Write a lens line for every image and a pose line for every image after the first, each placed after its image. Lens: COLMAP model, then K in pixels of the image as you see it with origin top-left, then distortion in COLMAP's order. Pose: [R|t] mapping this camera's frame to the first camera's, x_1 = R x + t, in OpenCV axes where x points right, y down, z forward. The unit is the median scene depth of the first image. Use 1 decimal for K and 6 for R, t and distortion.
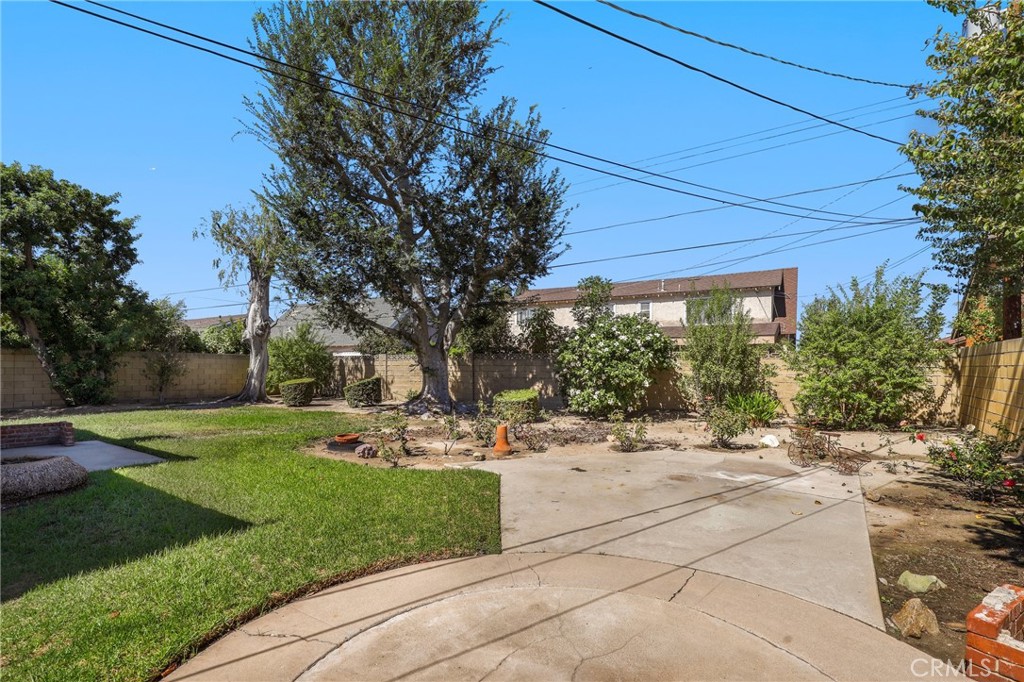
lens RADIAL K [[471.7, 0, 512.7], [0, 471.7, 366.3], [0, 0, 1]] dist [0.001037, 0.000035]
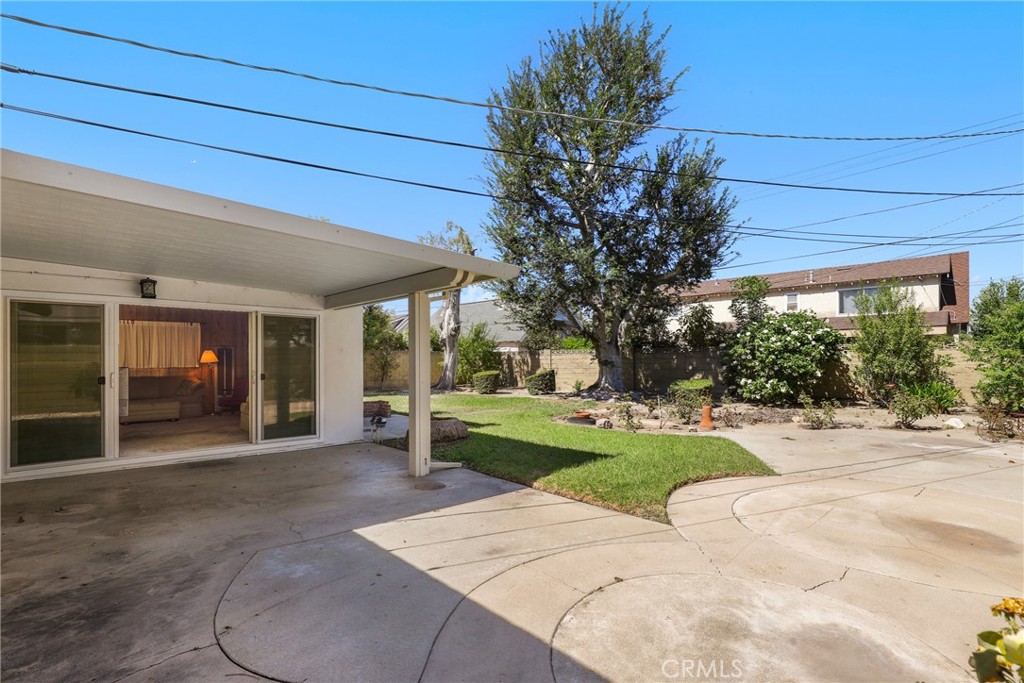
lens RADIAL K [[473.7, 0, 516.1], [0, 473.7, 353.0], [0, 0, 1]] dist [-0.000350, -0.000219]
pose [[0.977276, -0.011358, -0.211669, -0.171053], [0.008754, 0.999874, -0.013234, -0.003580], [0.211792, 0.011080, 0.977252, -0.238389]]
